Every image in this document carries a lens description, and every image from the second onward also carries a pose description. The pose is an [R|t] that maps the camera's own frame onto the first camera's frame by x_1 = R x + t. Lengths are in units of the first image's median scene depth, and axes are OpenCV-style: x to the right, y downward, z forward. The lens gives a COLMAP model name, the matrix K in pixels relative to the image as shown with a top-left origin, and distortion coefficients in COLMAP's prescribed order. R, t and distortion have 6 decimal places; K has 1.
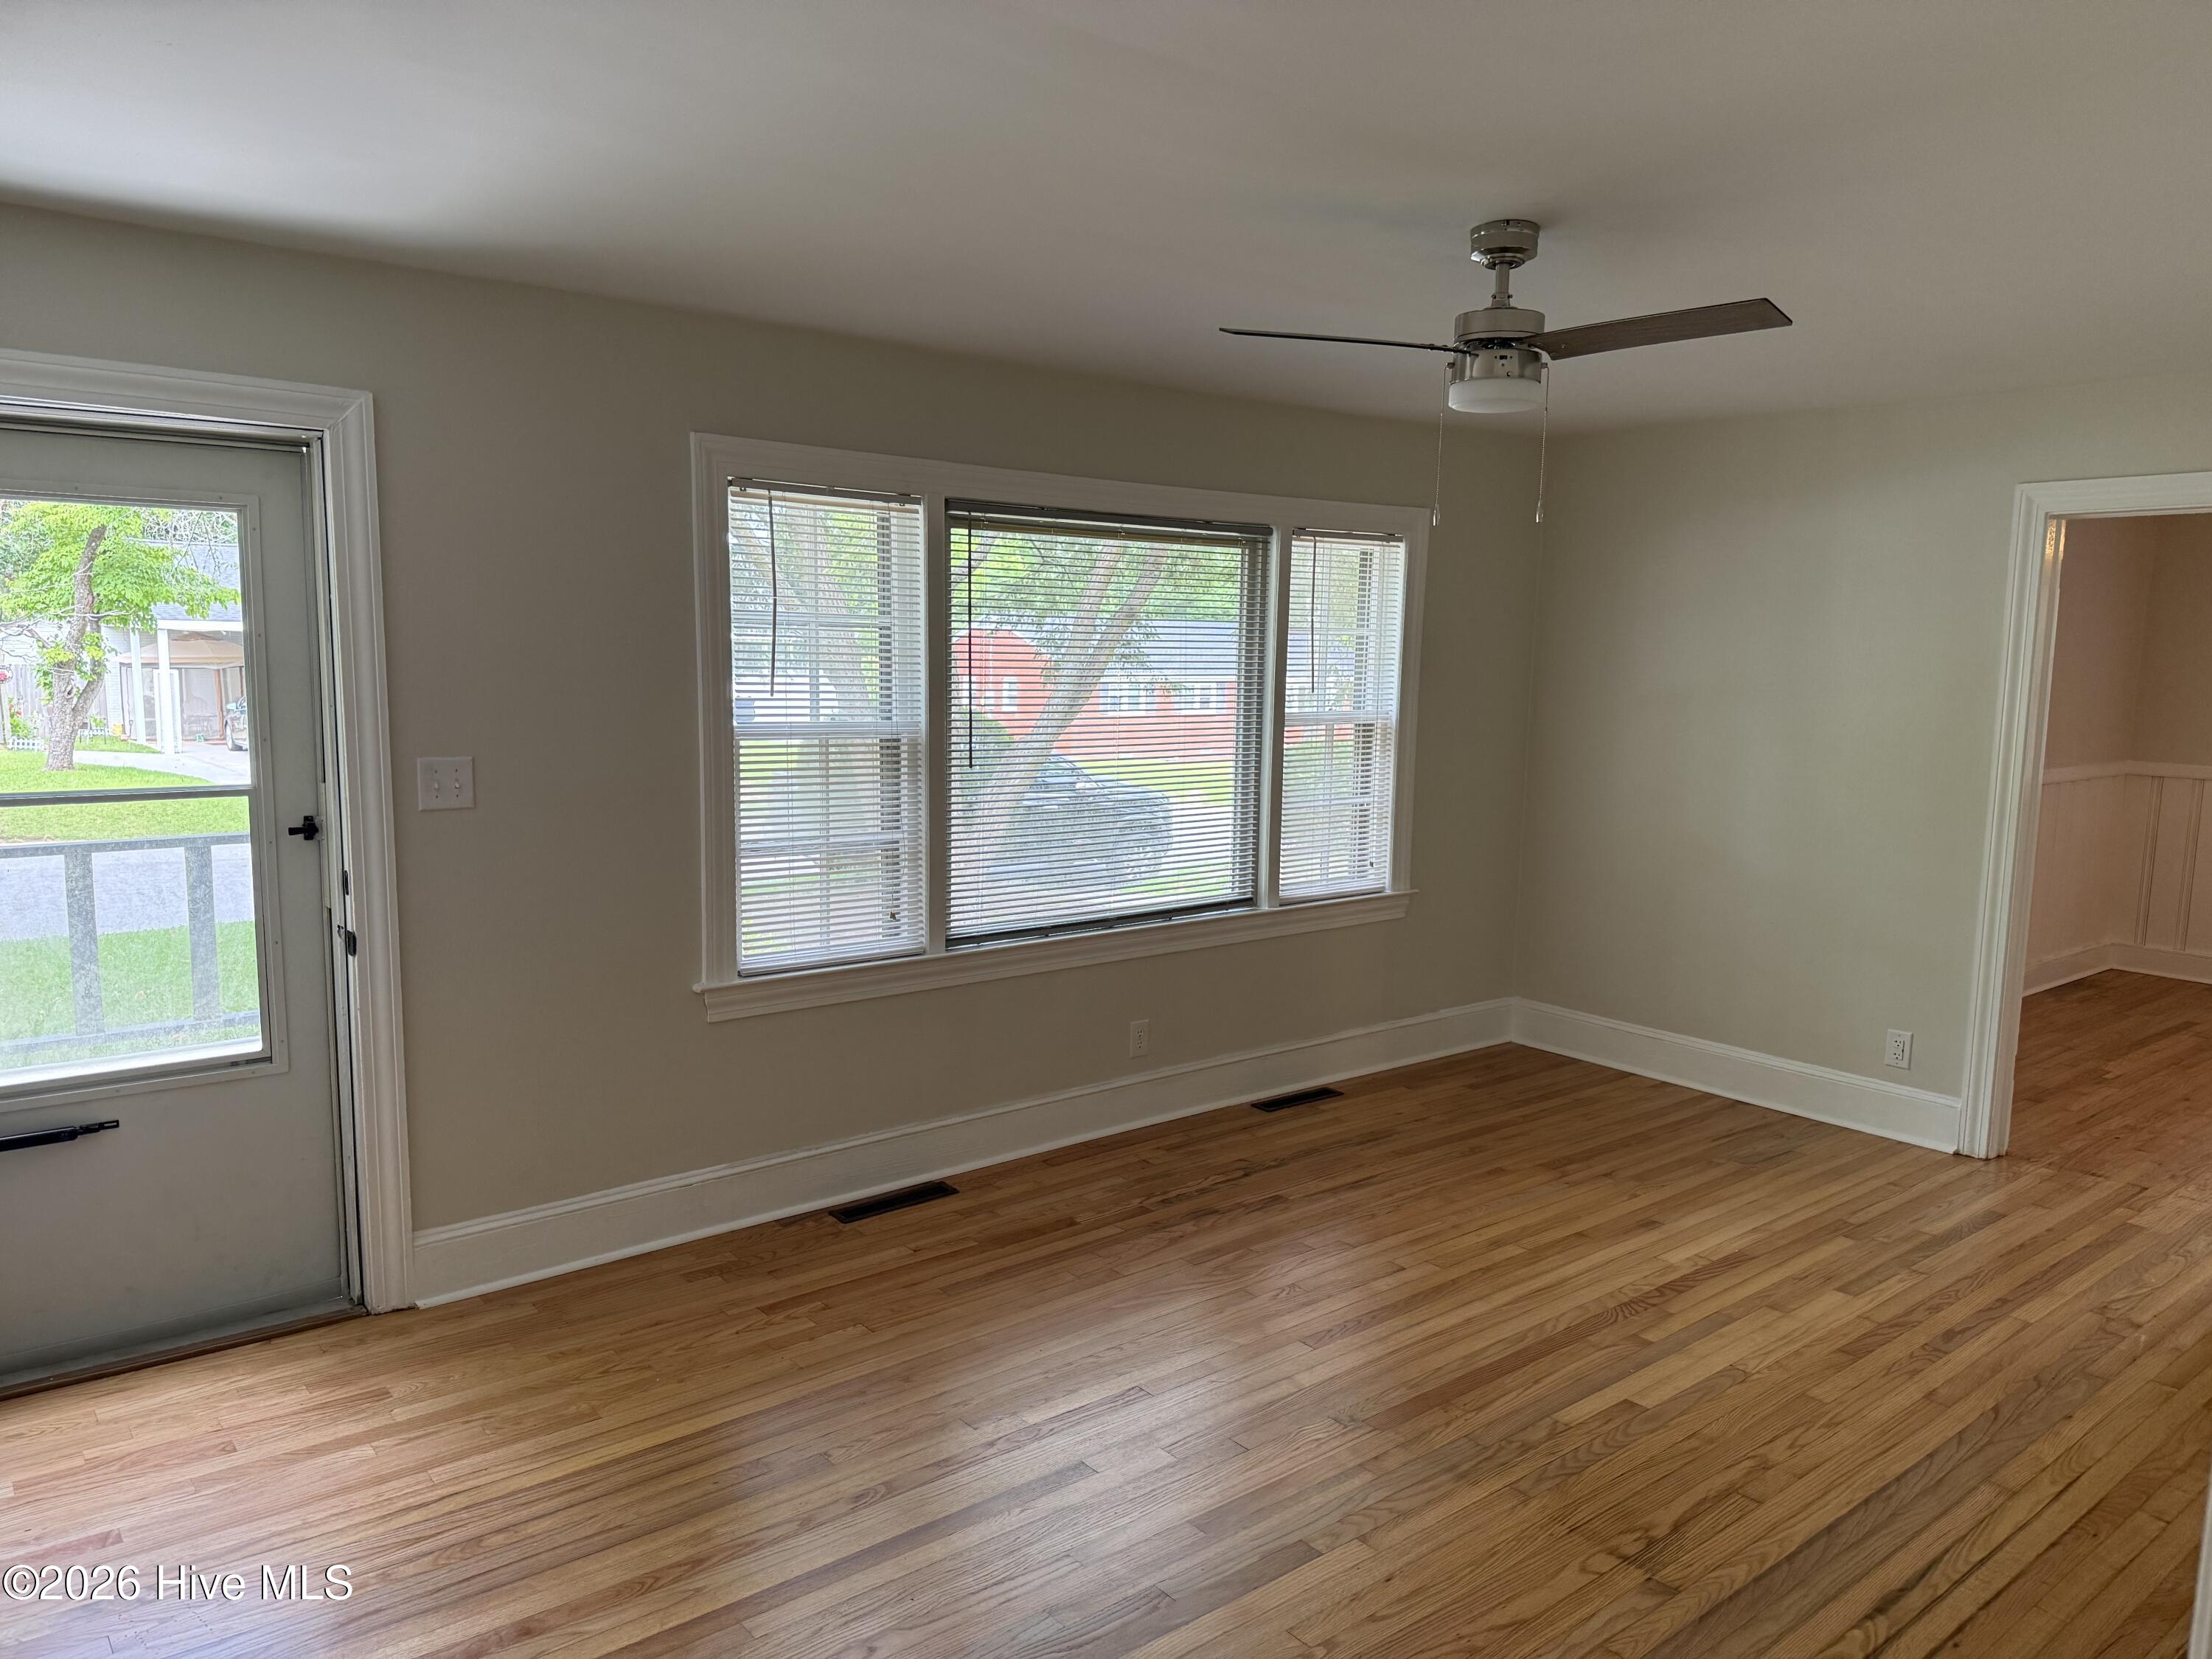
lens RADIAL K [[1552.5, 0, 1106.0], [0, 1552.5, 829.5], [0, 0, 1]] dist [0.071635, -0.102172]
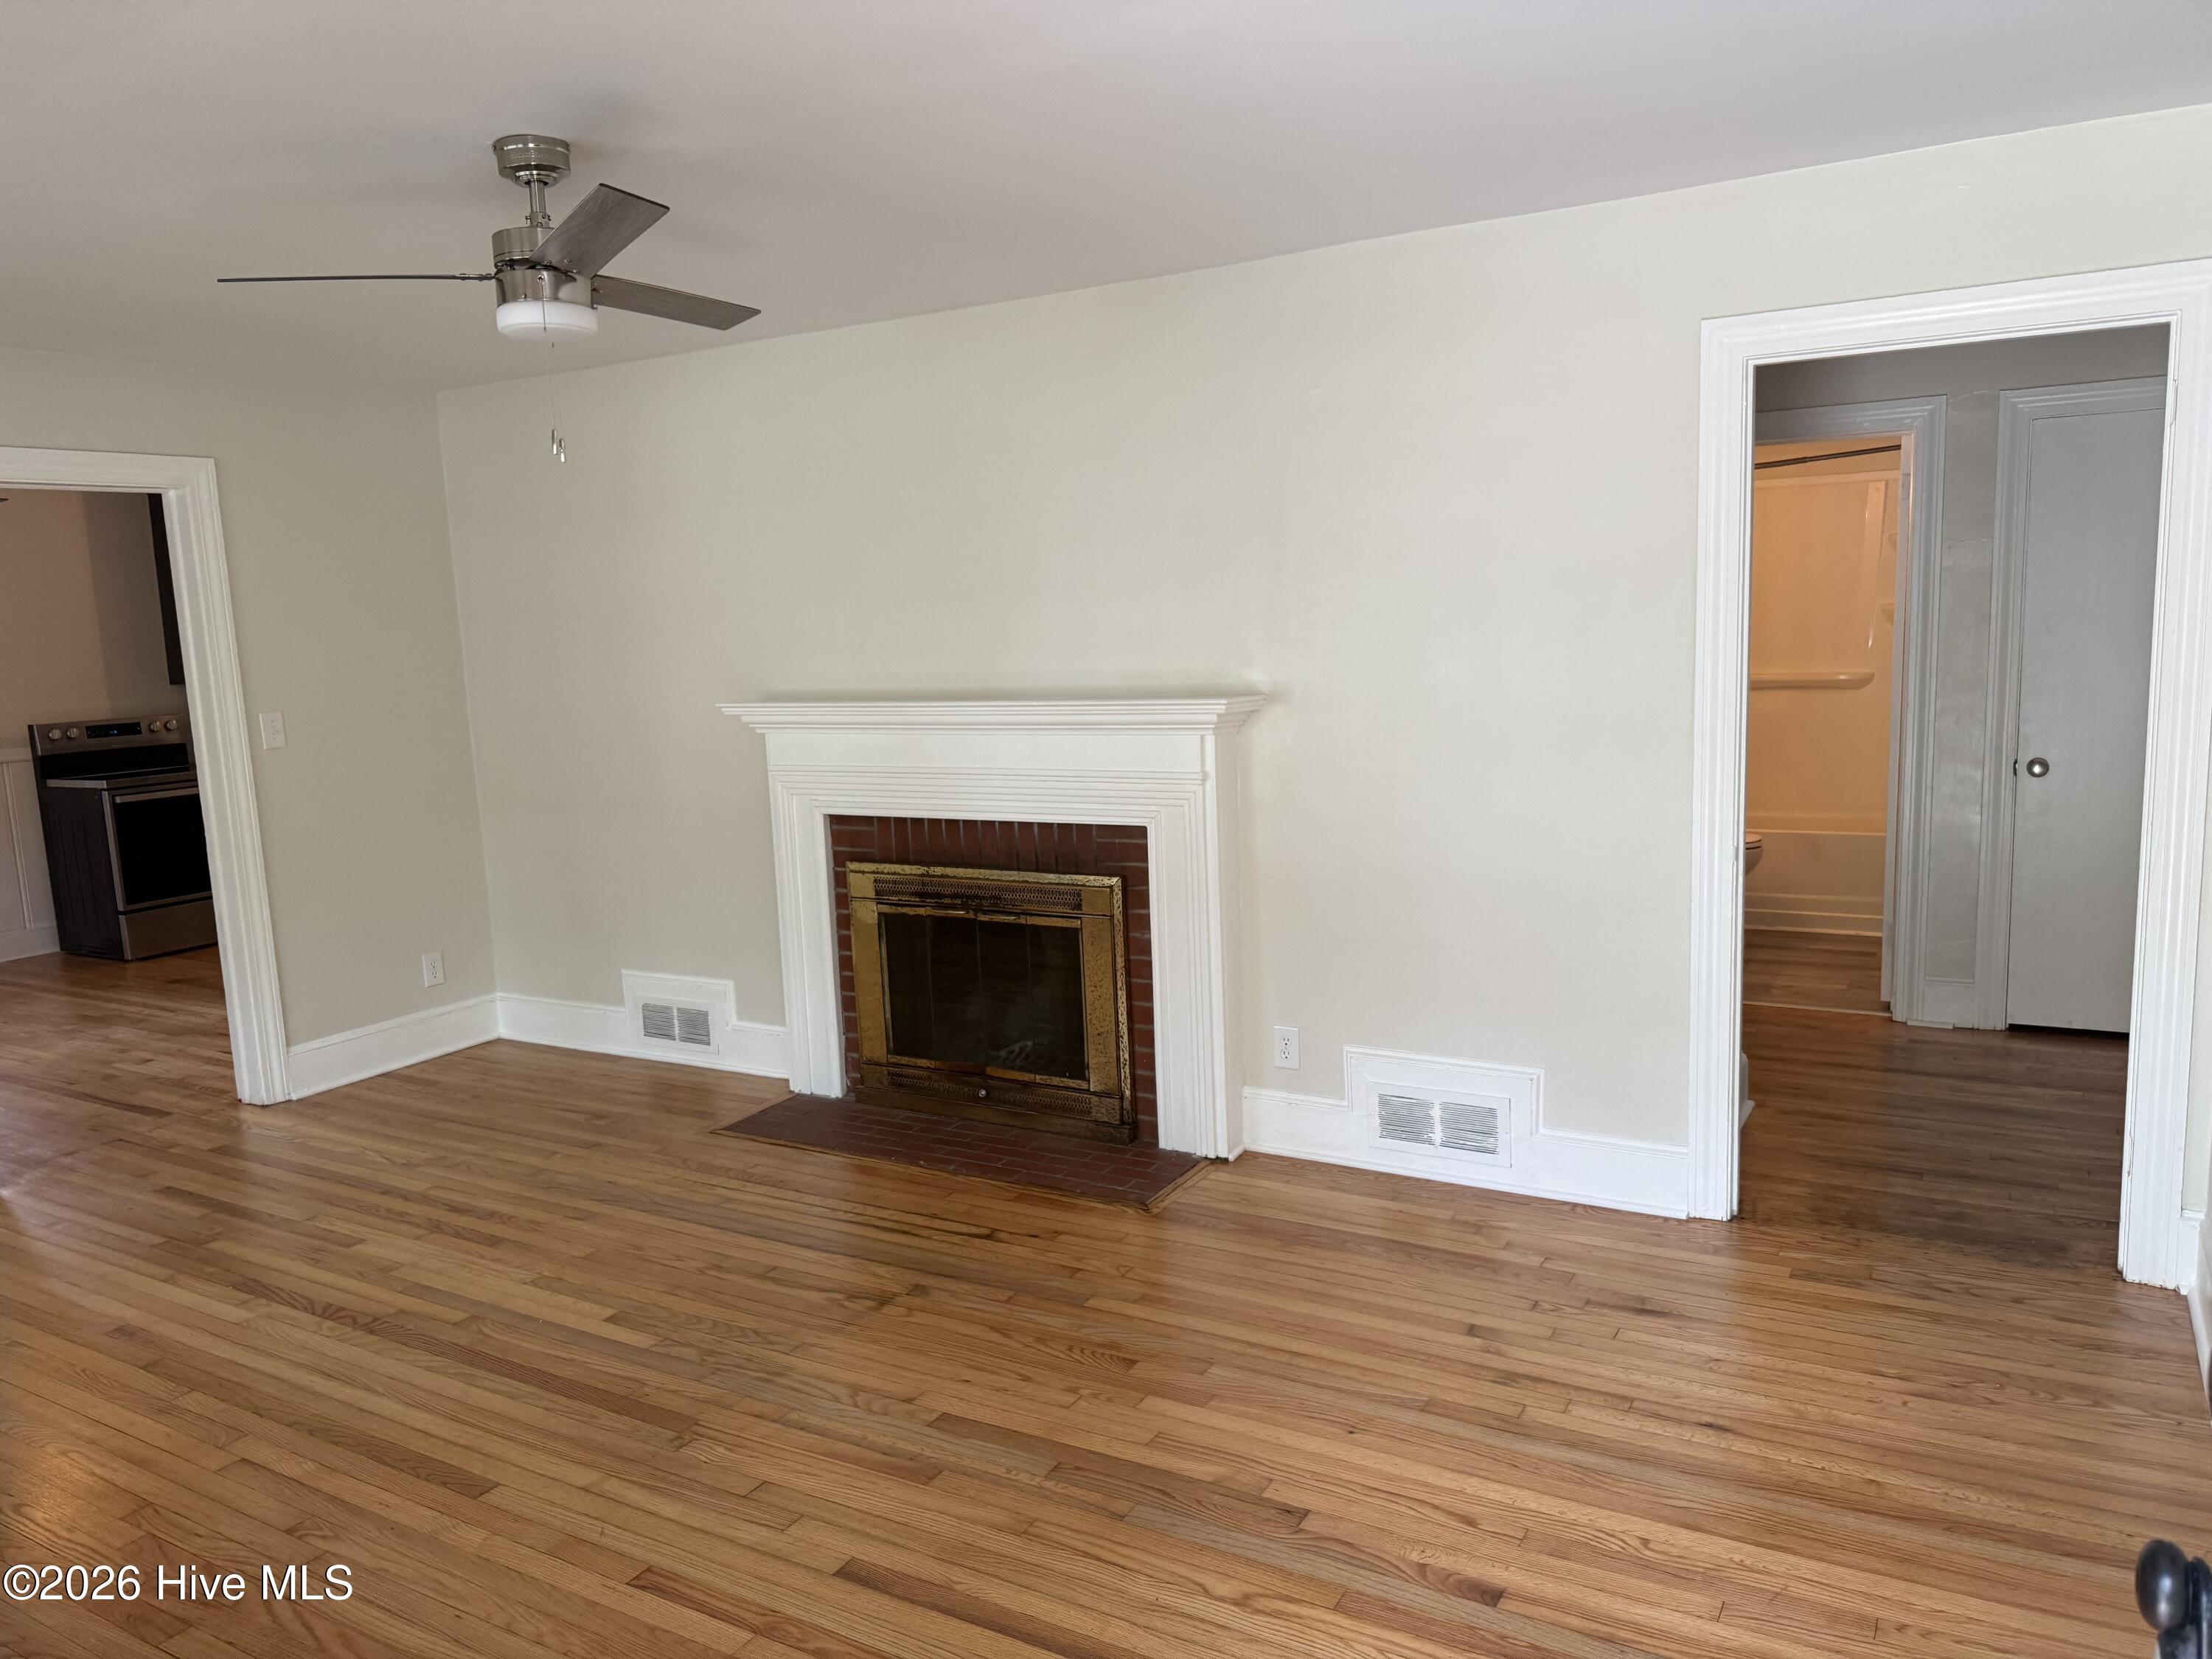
lens RADIAL K [[1552.5, 0, 1106.0], [0, 1552.5, 829.5], [0, 0, 1]] dist [0.071635, -0.102172]
pose [[-0.344761, -0.132883, 0.929237, -0.708466], [0.146177, 0.970253, 0.192982, -0.108481], [-0.927239, 0.202366, -0.315080, 0.939920]]
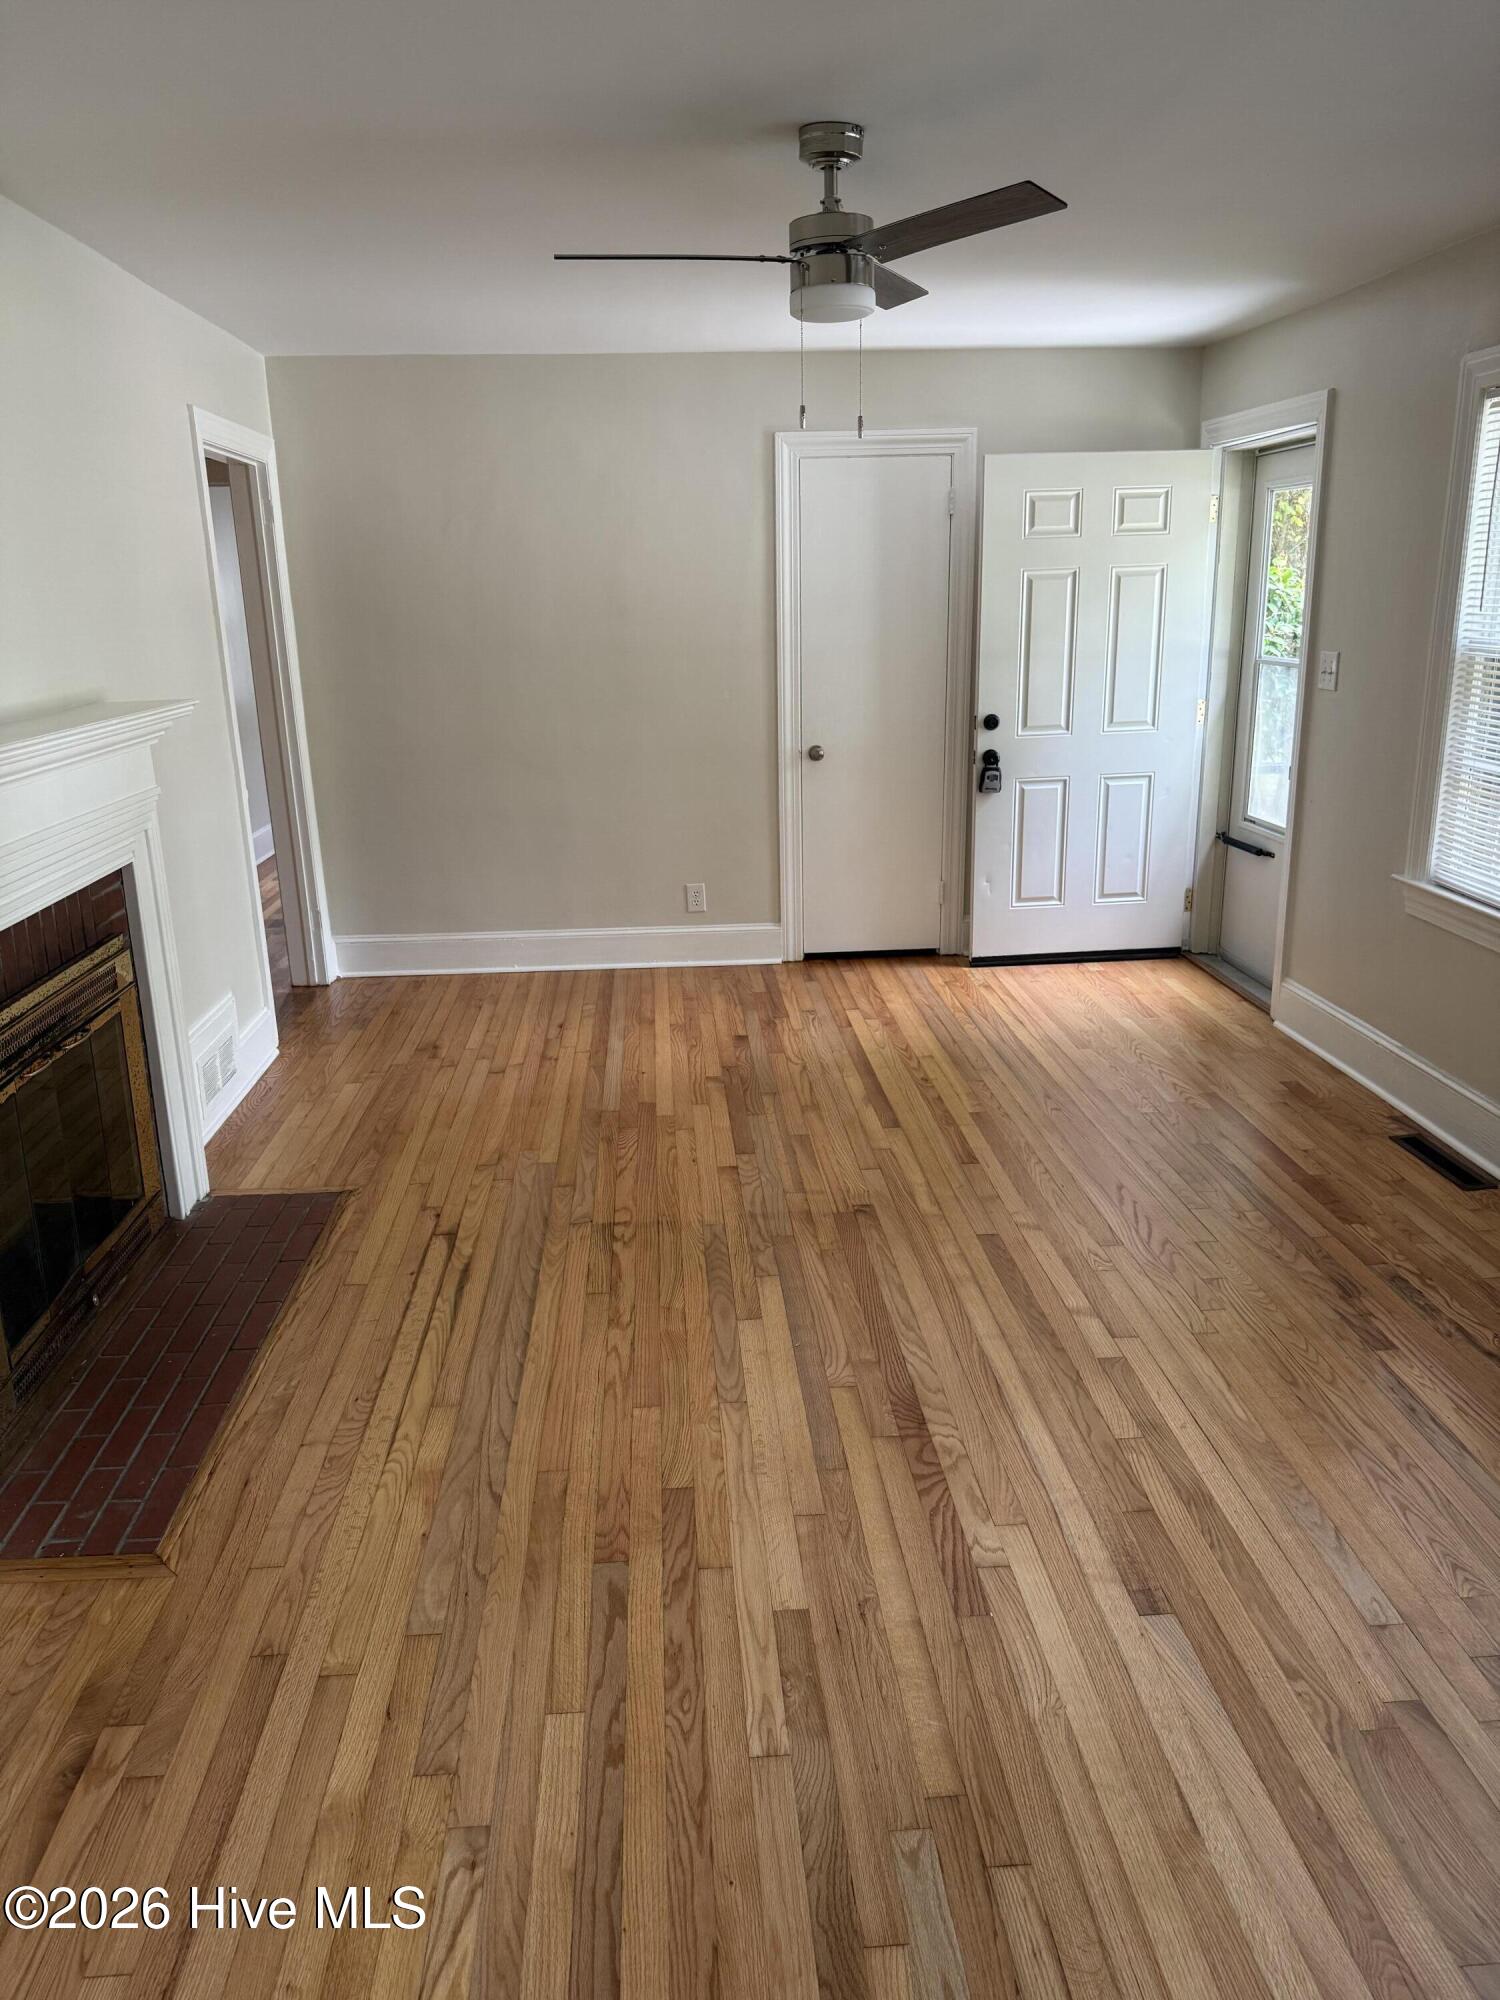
lens RADIAL K [[1403.7, 0, 750.0], [0, 1403.7, 1000.0], [0, 0, 1]] dist [0.071635, -0.102172]
pose [[-0.579358, 0.221512, -0.784396, 0.999022], [-0.085553, 0.940519, 0.328792, -0.135378], [0.810571, 0.257596, -0.525946, 1.406153]]
